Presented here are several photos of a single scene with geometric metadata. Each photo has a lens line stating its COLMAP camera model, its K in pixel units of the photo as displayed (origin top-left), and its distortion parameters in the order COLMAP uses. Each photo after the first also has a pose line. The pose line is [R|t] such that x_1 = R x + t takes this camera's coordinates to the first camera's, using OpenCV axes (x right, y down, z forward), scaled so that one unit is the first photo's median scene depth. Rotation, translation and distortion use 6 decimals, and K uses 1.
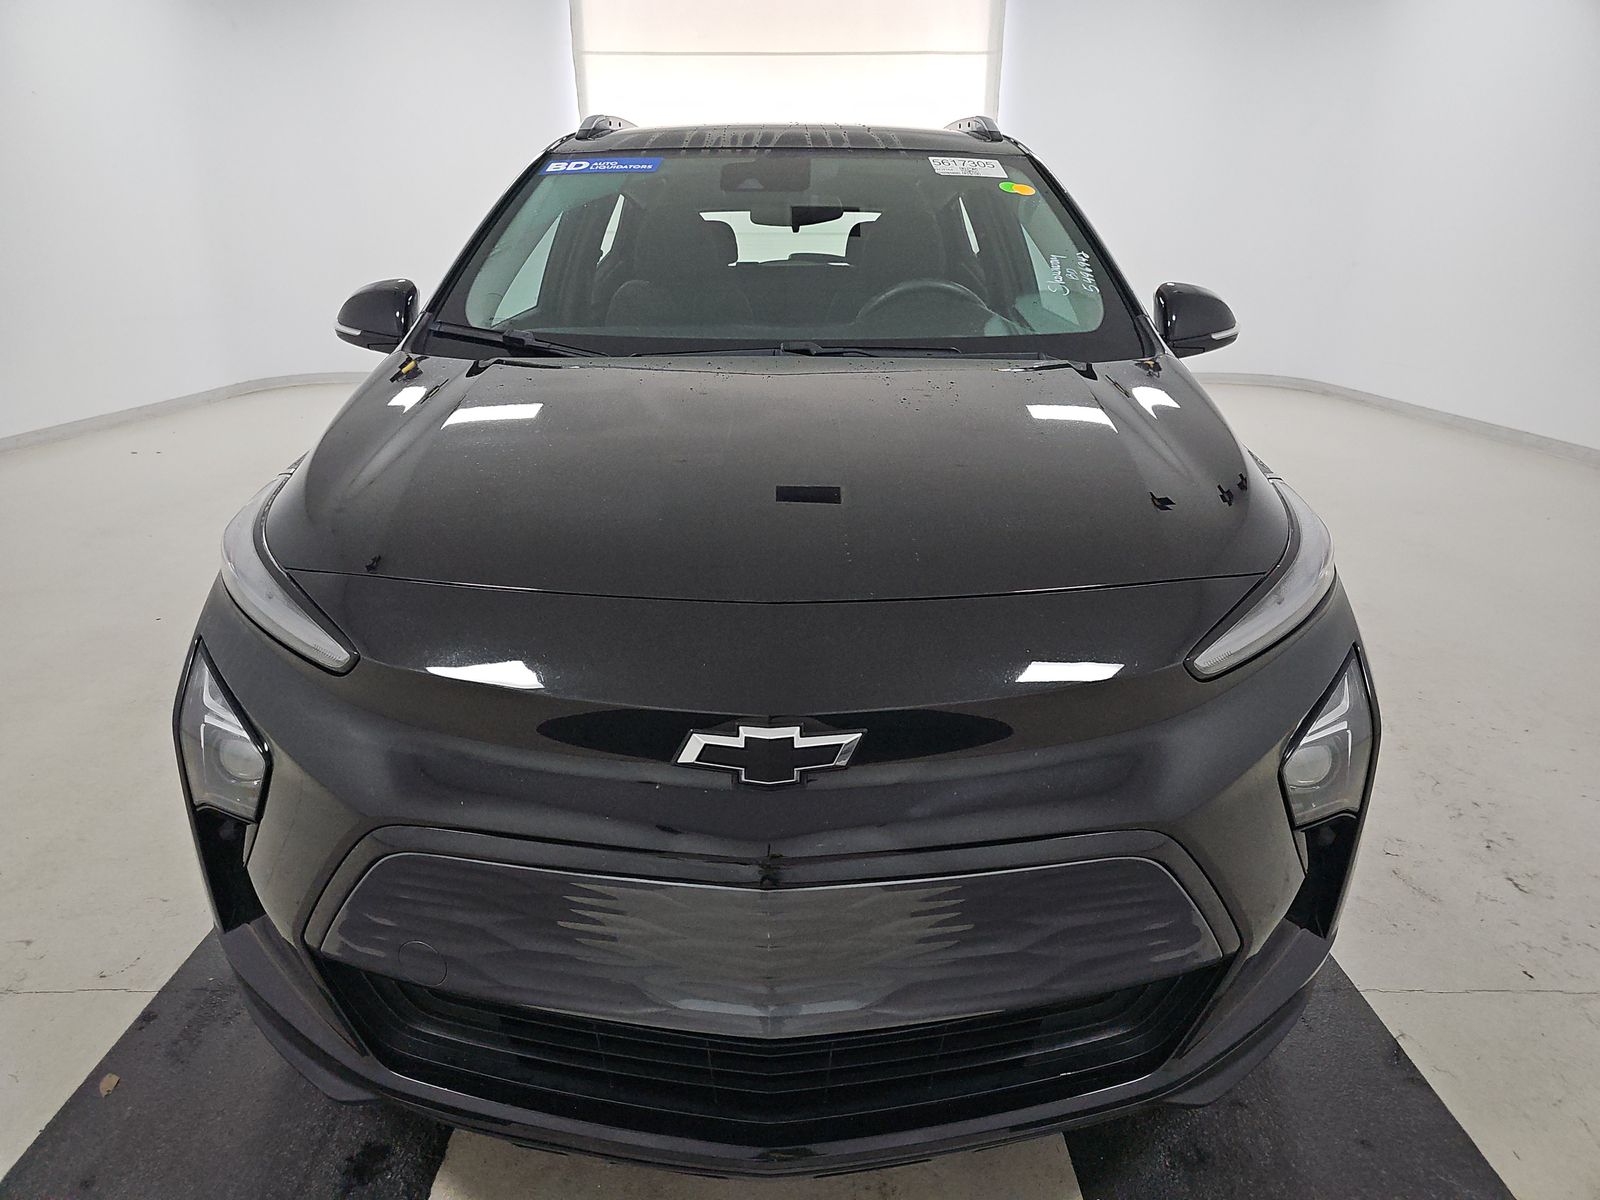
lens RADIAL K [[1012.0, 0, 808.3], [0, 1012.0, 596.4], [0, 0, 1]] dist [0.001416, 0.001160]
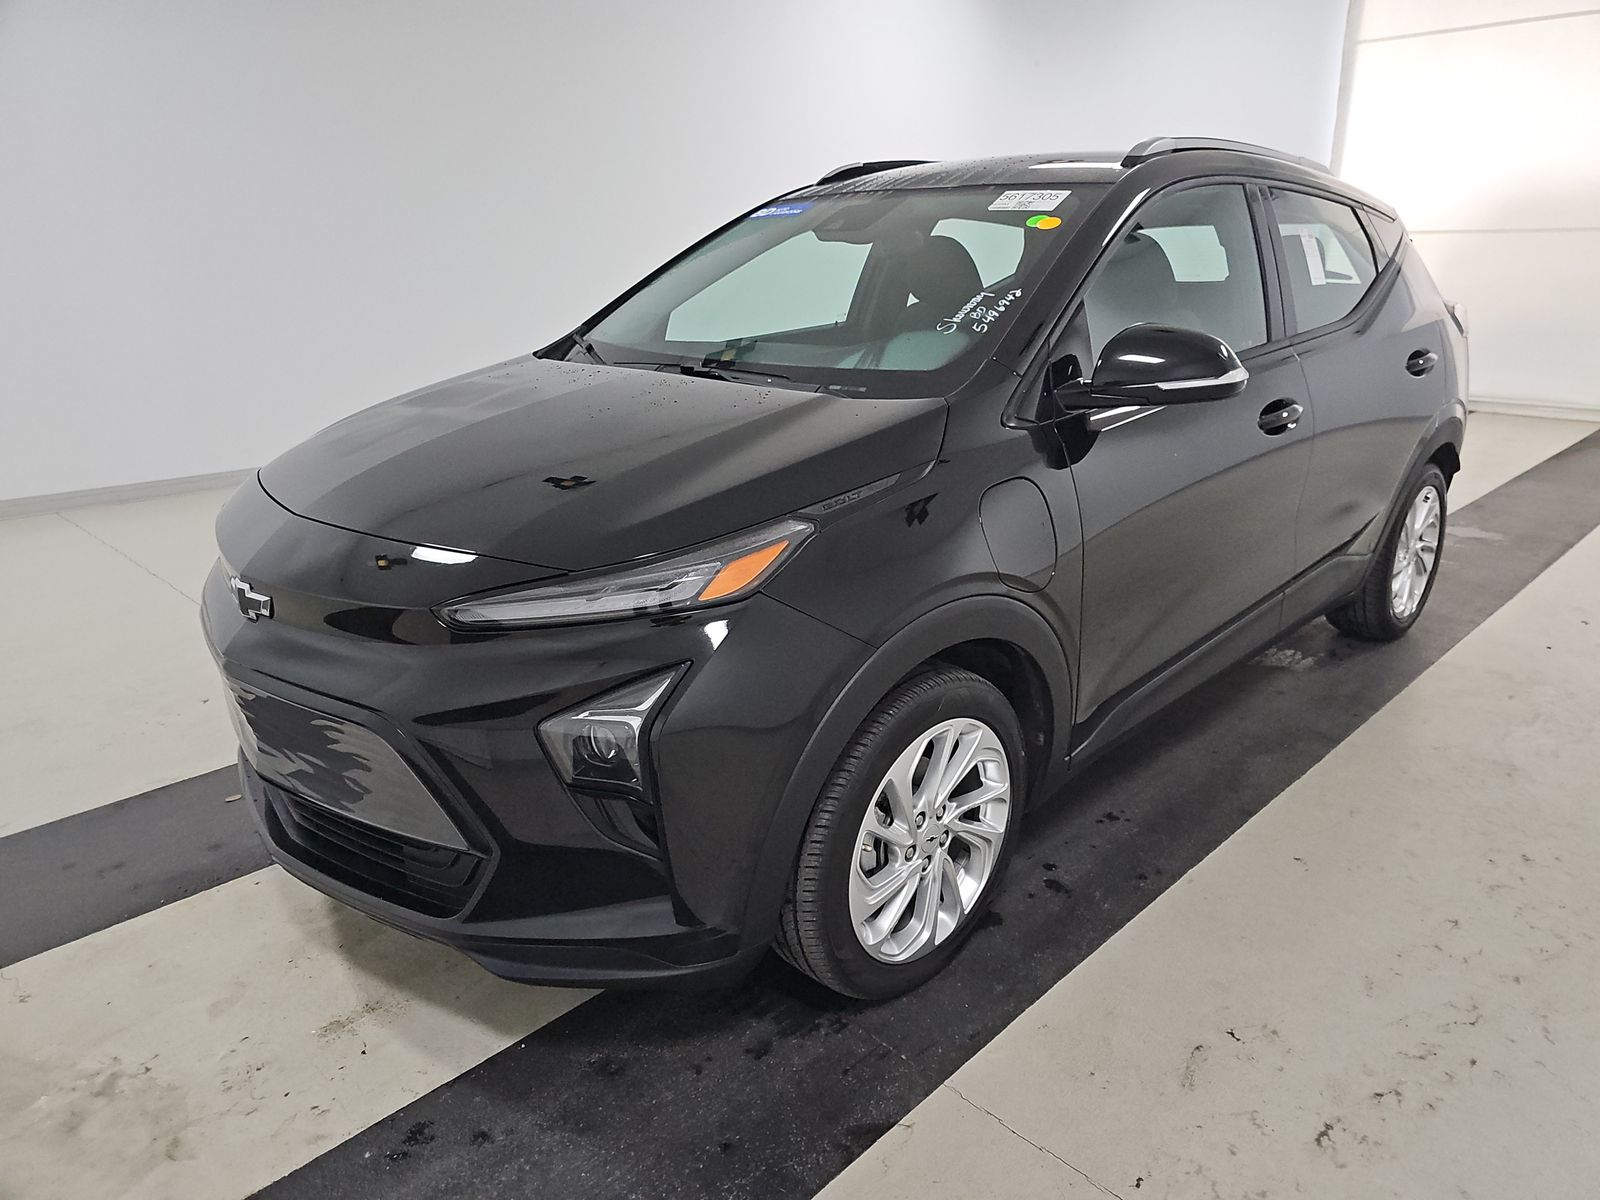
lens RADIAL K [[1012.0, 0, 808.3], [0, 1012.0, 596.4], [0, 0, 1]] dist [0.001416, 0.001160]
pose [[0.728991, 0.207002, -0.652474, 0.837393], [-0.208963, 0.974978, 0.075849, -0.083169], [0.651849, 0.081050, 0.754005, 0.150865]]
